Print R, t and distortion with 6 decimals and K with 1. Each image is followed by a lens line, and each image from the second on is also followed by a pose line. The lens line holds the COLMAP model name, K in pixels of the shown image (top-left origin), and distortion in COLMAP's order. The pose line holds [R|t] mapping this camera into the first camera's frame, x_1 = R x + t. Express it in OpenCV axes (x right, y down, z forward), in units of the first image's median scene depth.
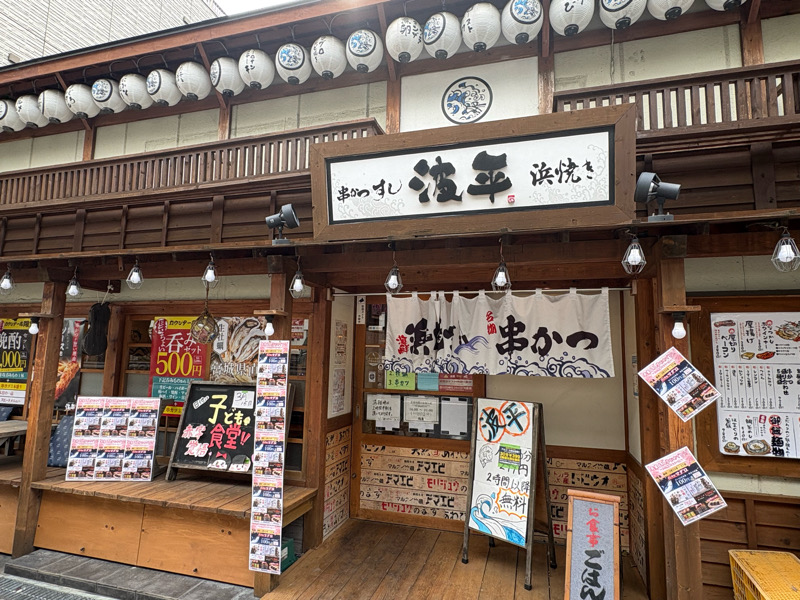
lens RADIAL K [[461.0, 0, 400.0], [0, 461.0, 300.0], [0, 0, 1]] dist [-0.000459, 0.000604]
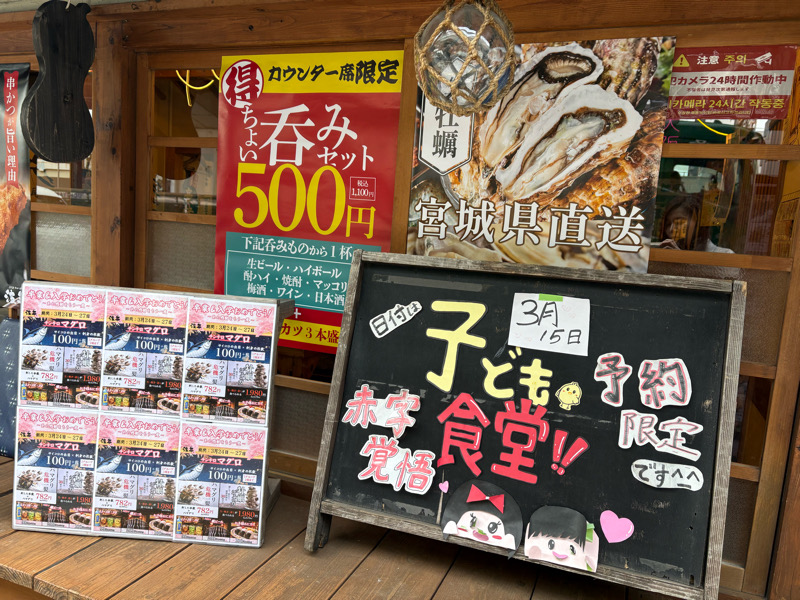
lens RADIAL K [[606.7, 0, 400.0], [0, 606.7, 300.0], [0, 0, 1]] dist [0.054666, -0.060673]
pose [[0.994817, 0.060610, -0.081647, -0.405741], [-0.039140, 0.969320, 0.242666, 0.109385], [0.093850, -0.238213, 0.966668, 0.613377]]
